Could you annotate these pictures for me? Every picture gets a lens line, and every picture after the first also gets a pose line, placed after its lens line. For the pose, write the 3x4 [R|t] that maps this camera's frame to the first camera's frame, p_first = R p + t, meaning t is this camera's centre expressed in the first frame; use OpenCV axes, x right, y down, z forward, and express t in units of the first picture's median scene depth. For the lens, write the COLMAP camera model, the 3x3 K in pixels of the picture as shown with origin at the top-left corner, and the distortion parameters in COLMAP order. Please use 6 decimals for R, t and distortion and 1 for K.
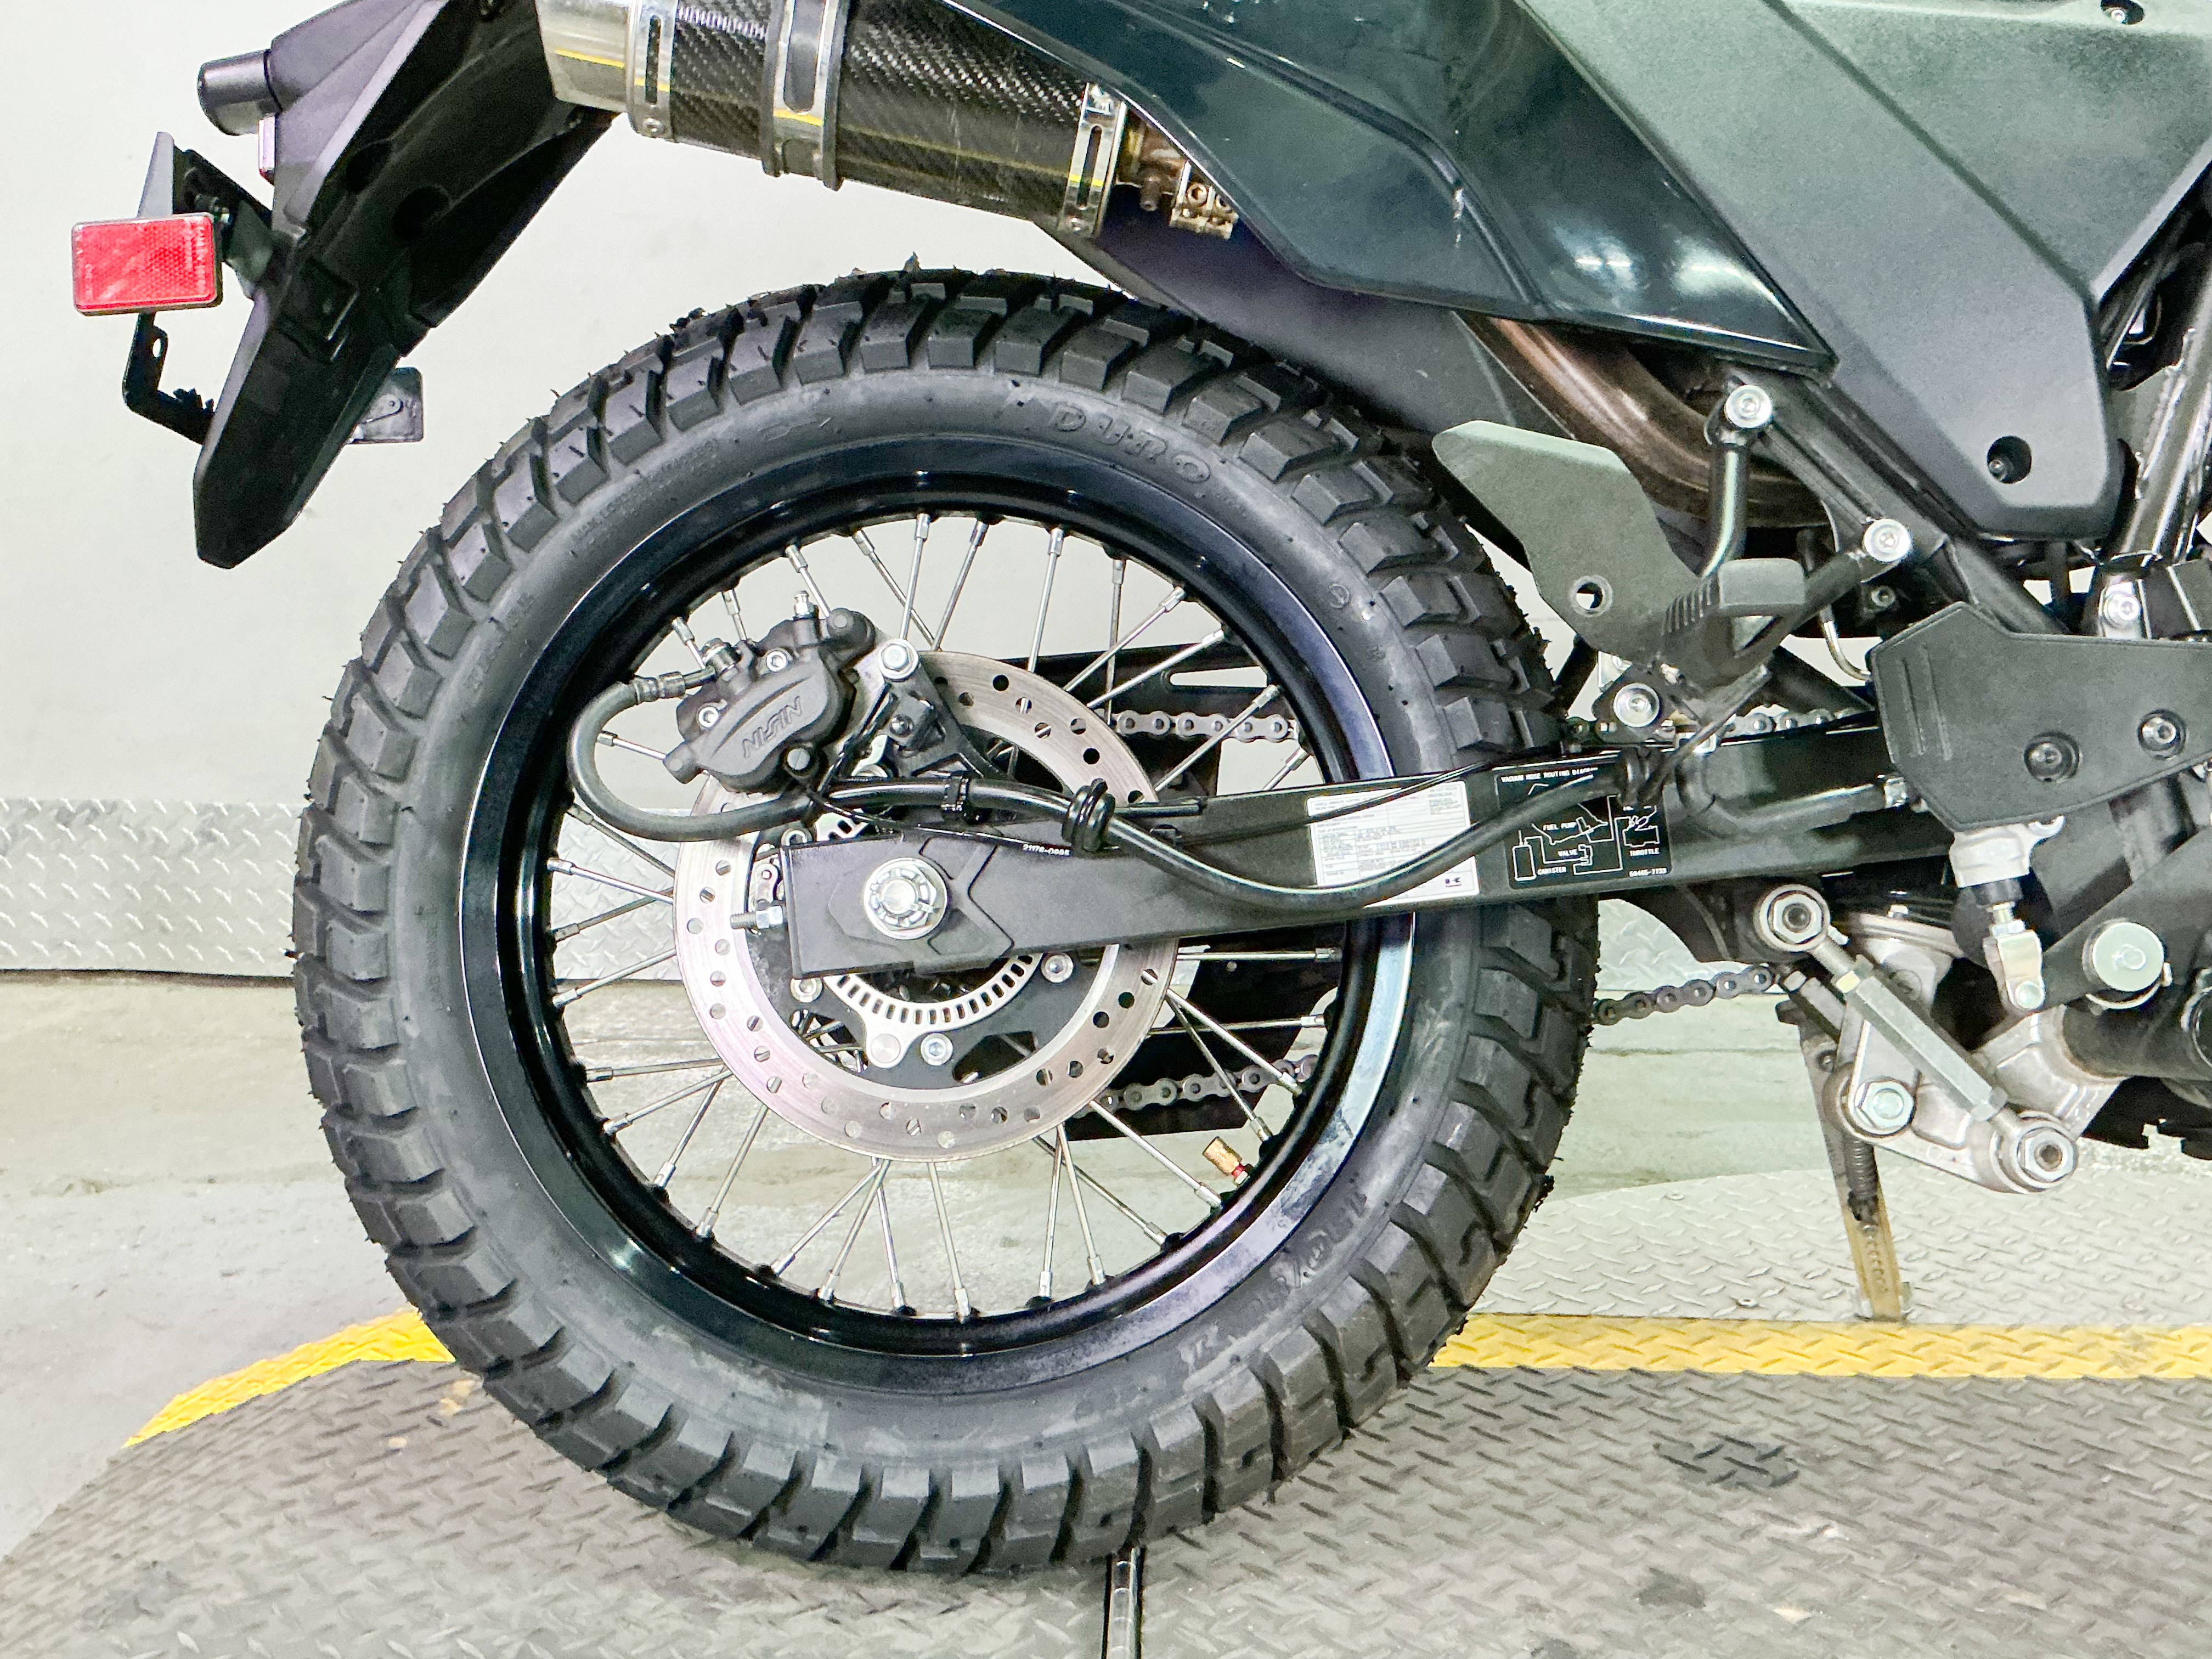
lens RADIAL K [[2208.3, 0, 1106.0], [0, 2208.3, 829.5], [0, 0, 1]] dist [0.166241, -0.384780]
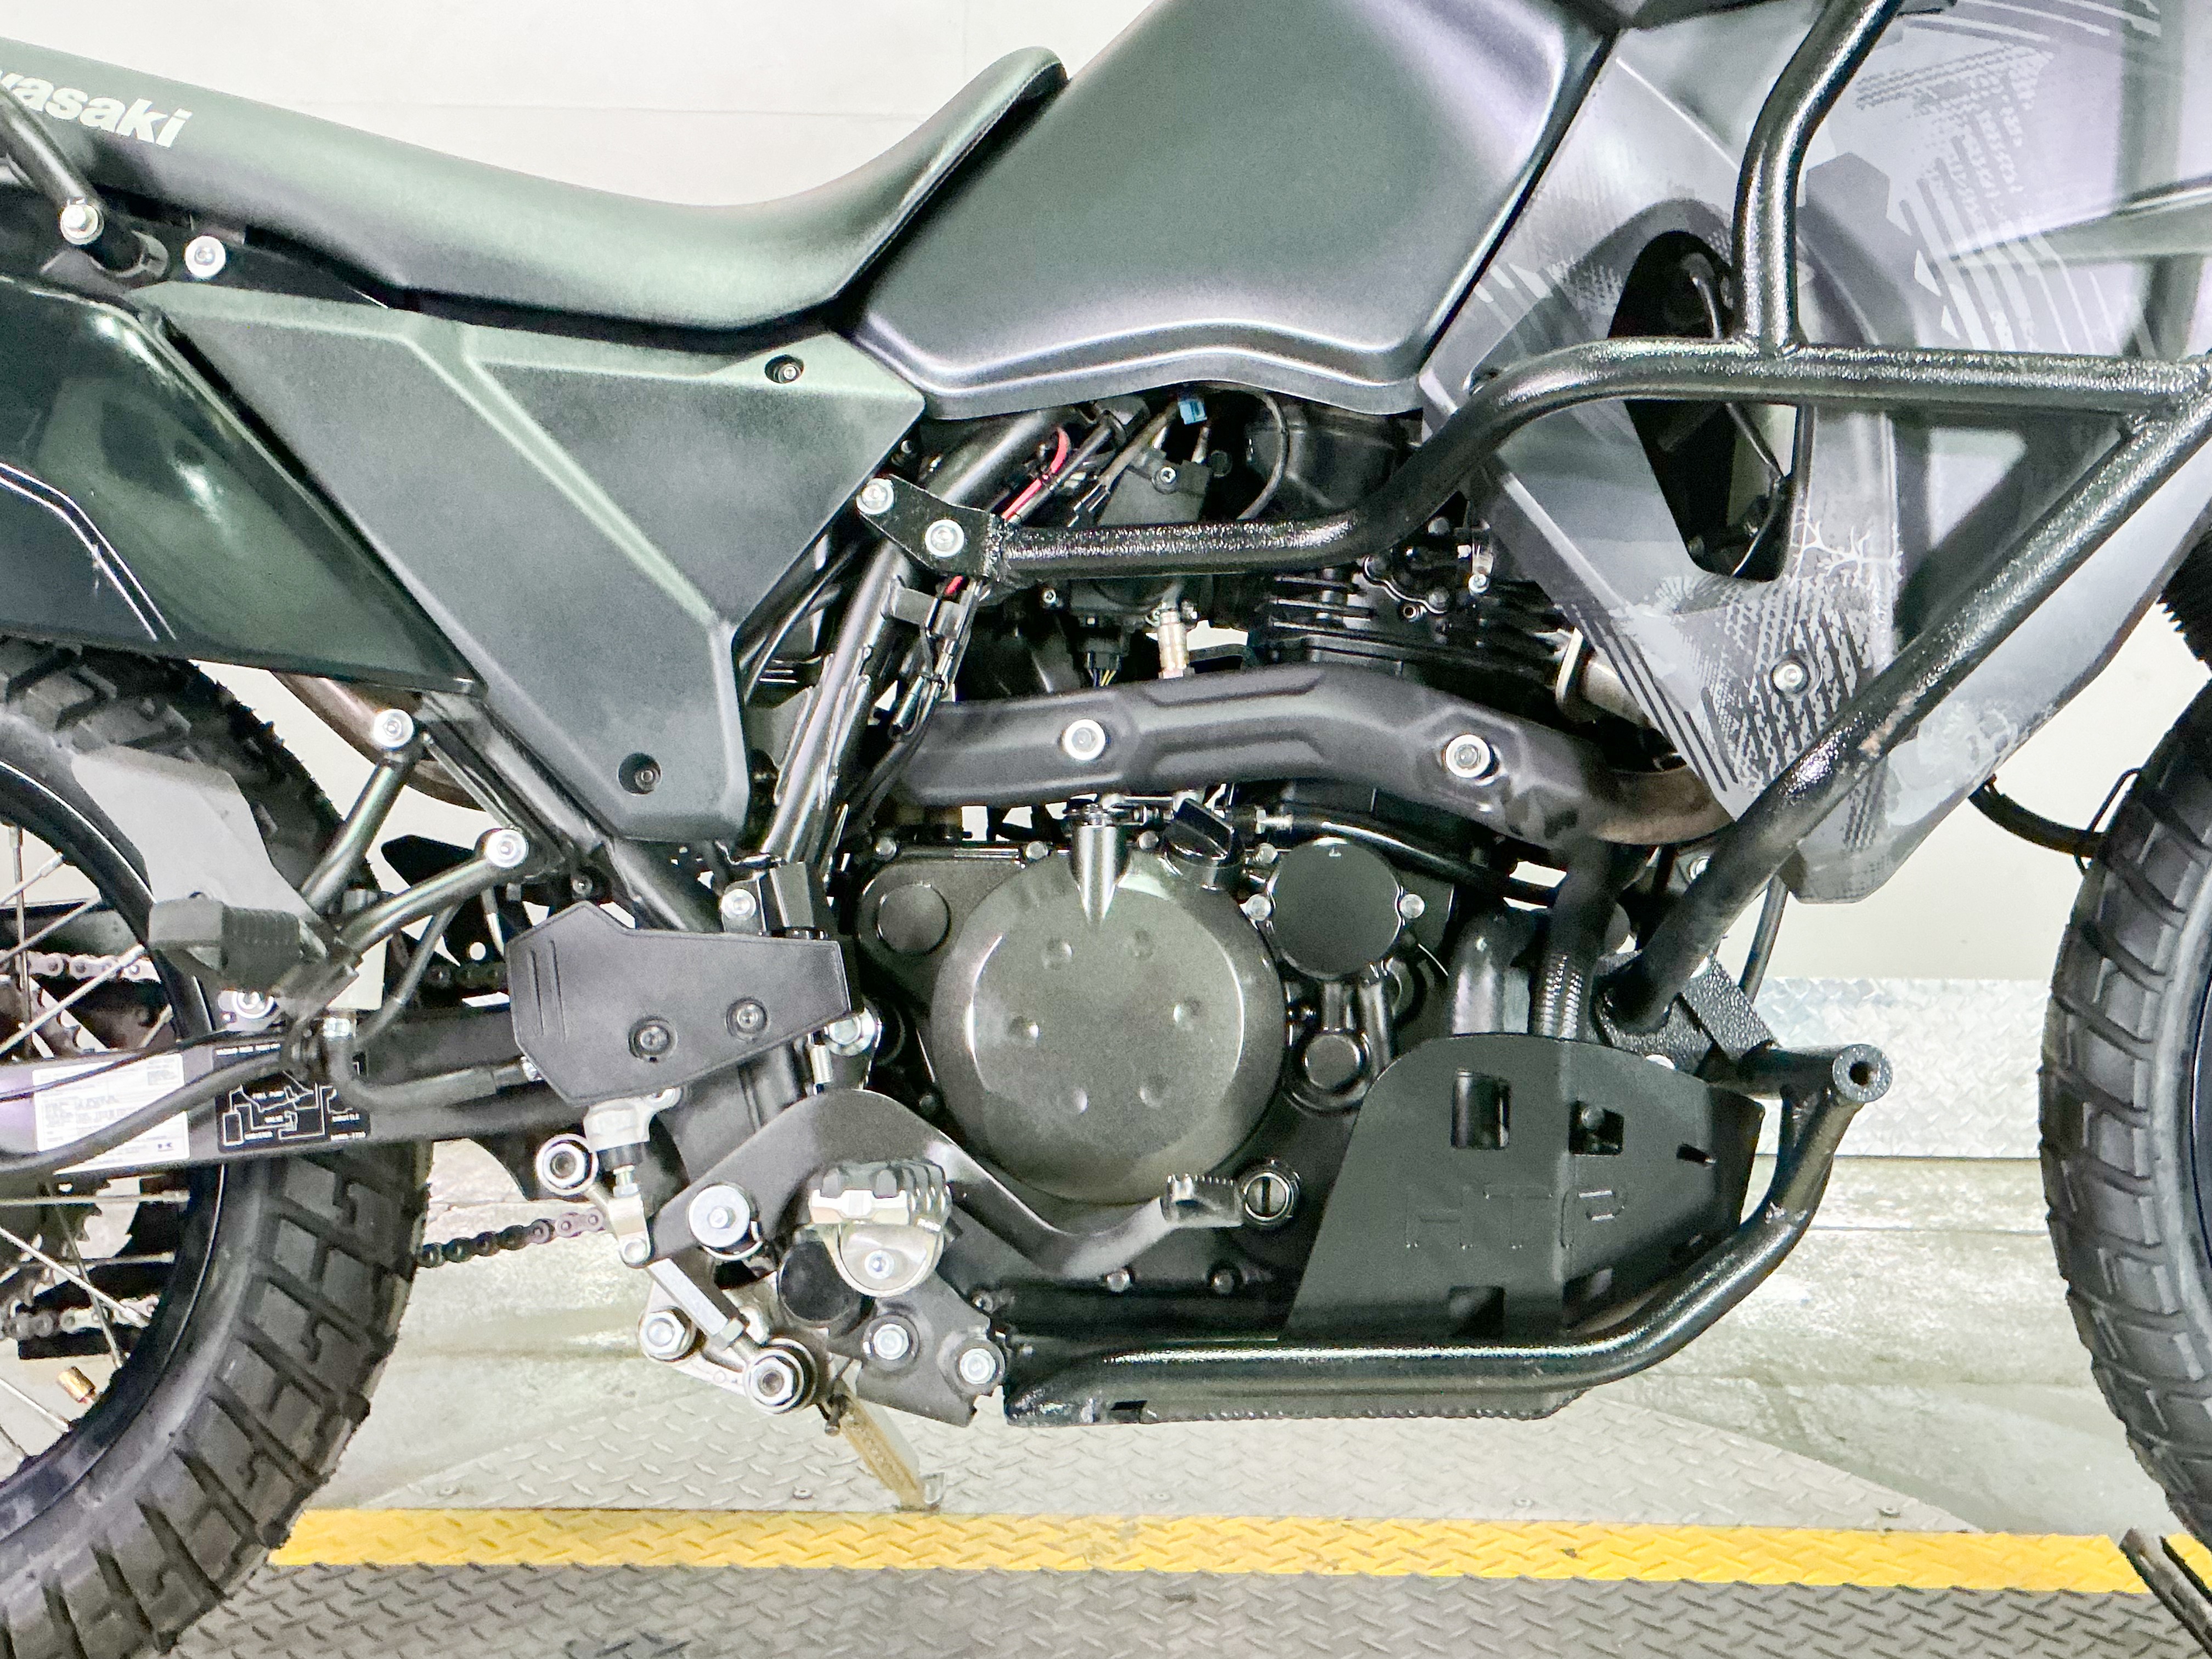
lens RADIAL K [[2355.2, 0, 1106.0], [0, 2355.2, 829.5], [0, 0, 1]] dist [0.165889, -0.380874]
pose [[0.999990, -0.000013, -0.004567, 0.576821], [-0.000128, 0.999518, -0.031050, -0.088839], [0.004565, 0.031051, 0.999507, -0.174338]]
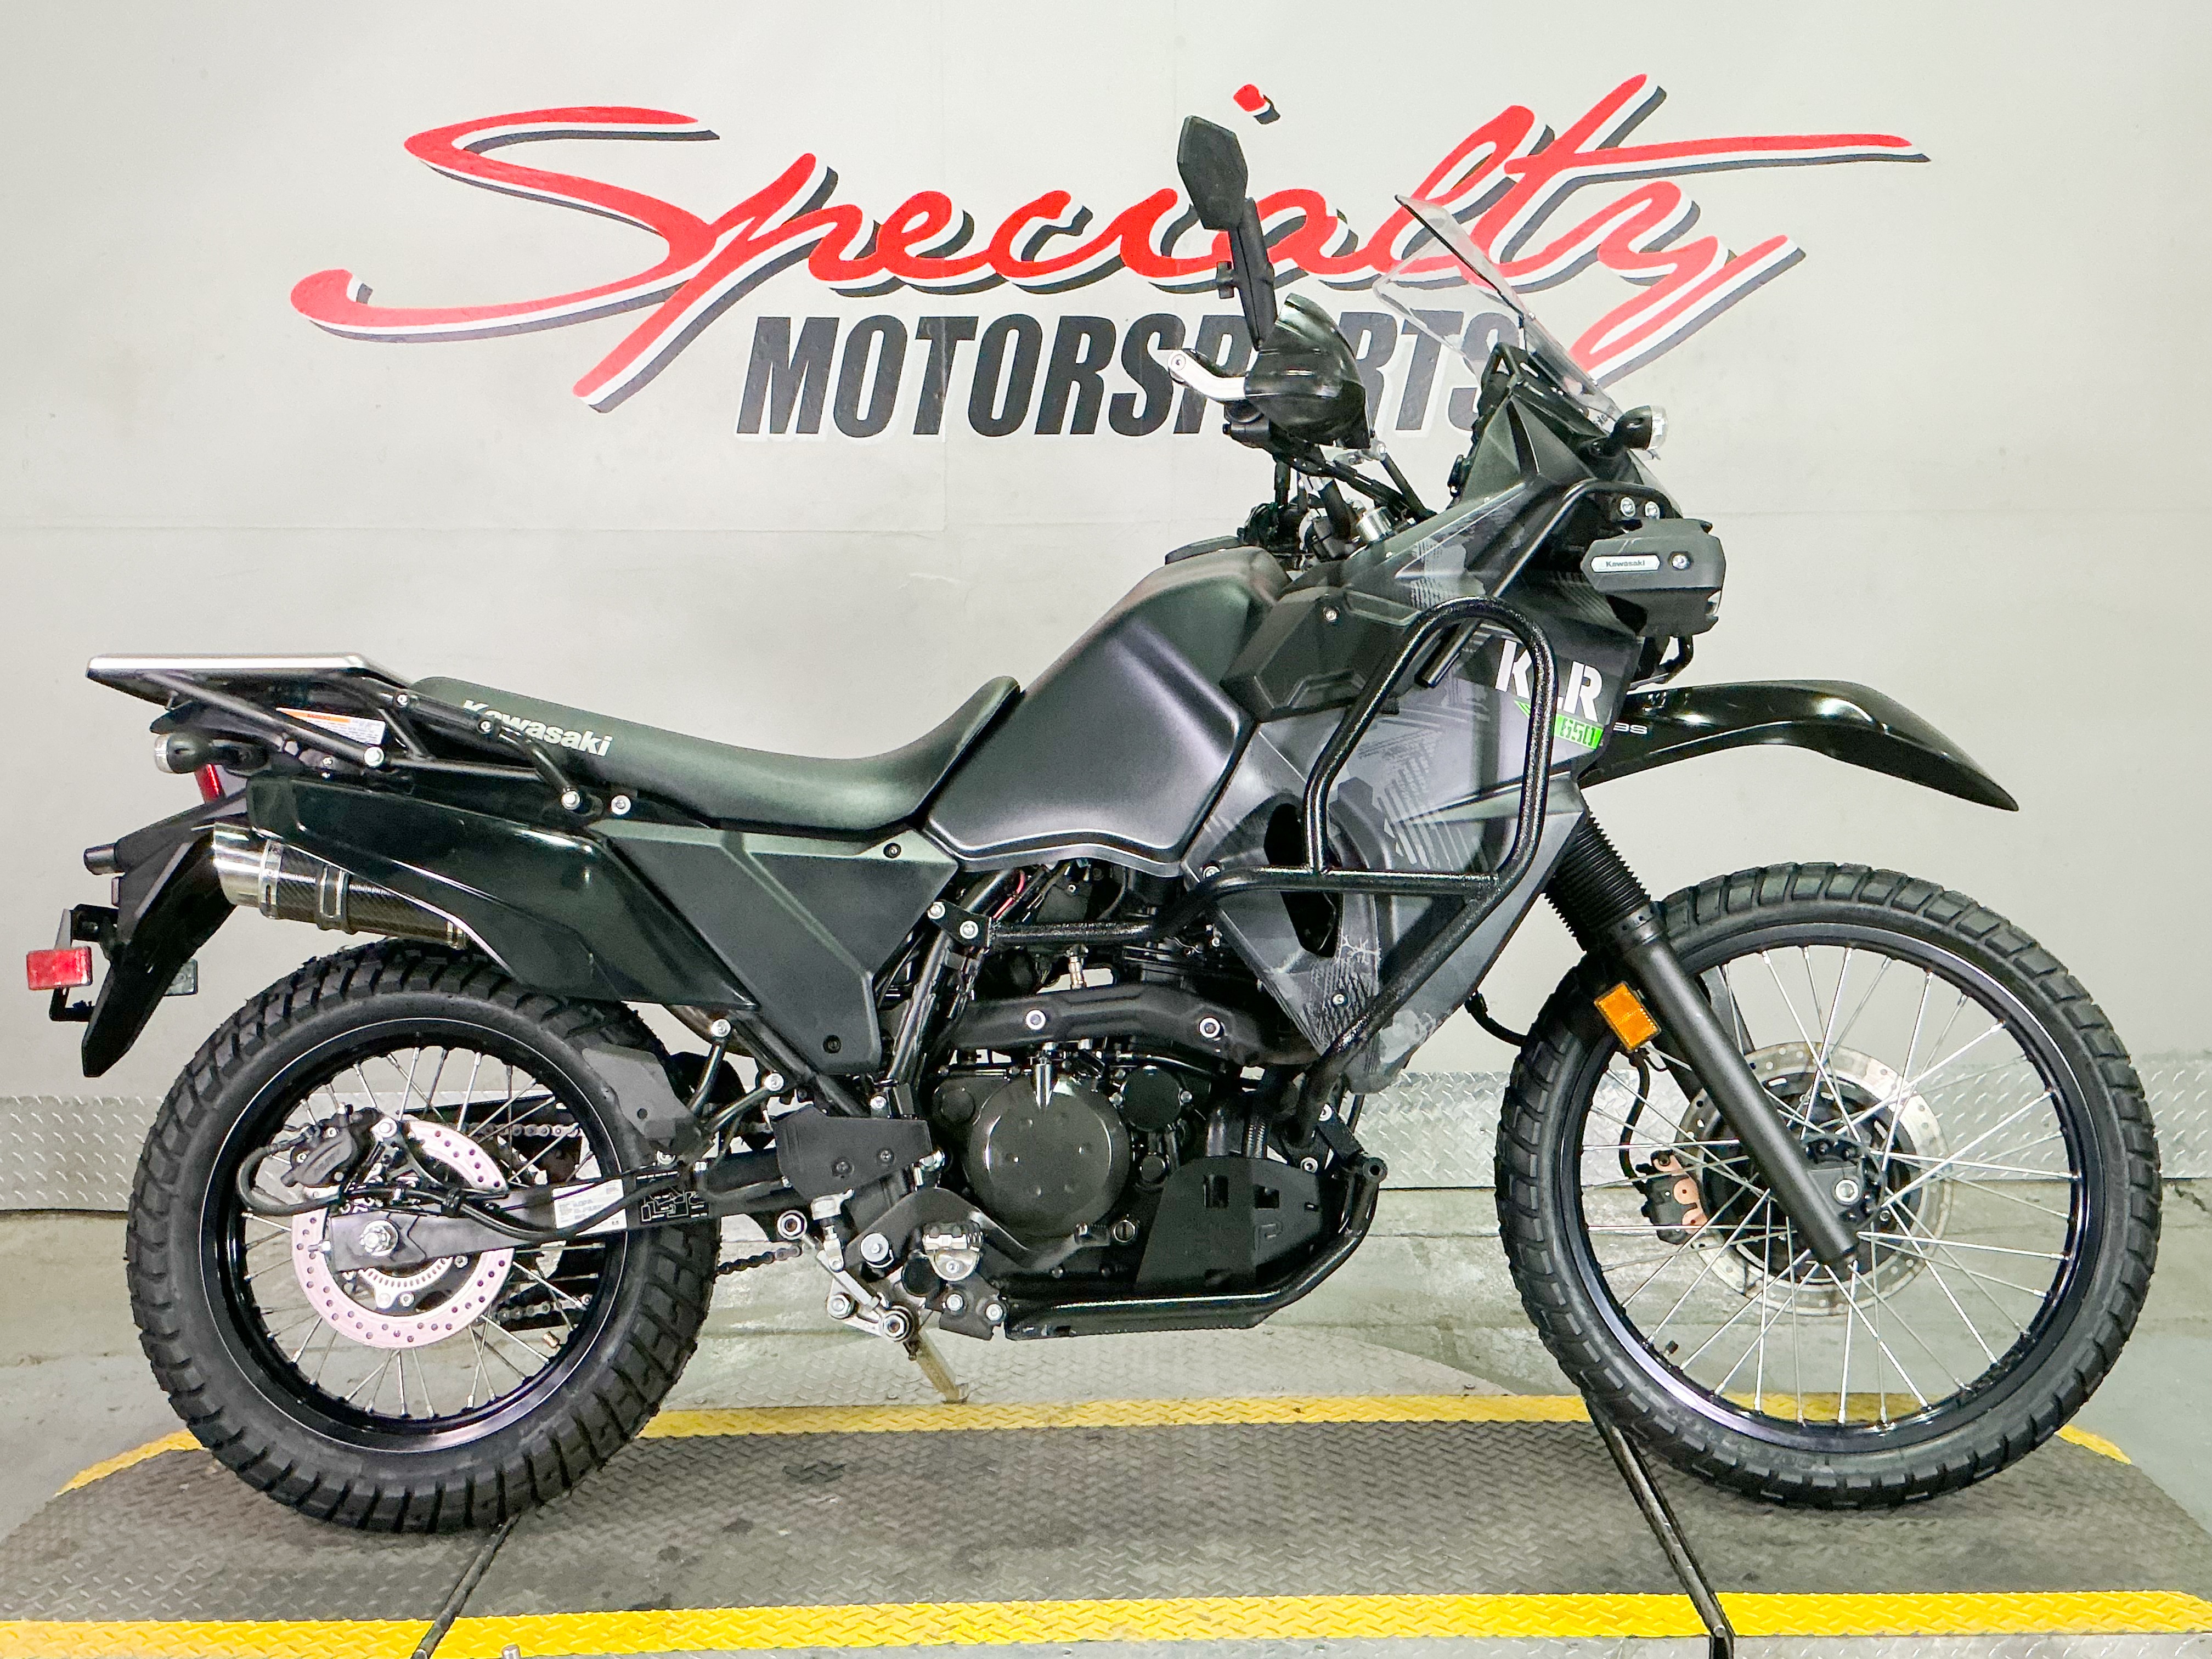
lens RADIAL K [[2253.9, 0, 1106.0], [0, 2253.9, 829.5], [0, 0, 1]] dist [0.172031, -0.403339]
pose [[0.999523, -0.024186, 0.019219, 0.593336], [0.025069, 0.998577, -0.047079, -0.247649], [-0.018053, 0.047538, 0.998706, -1.352234]]
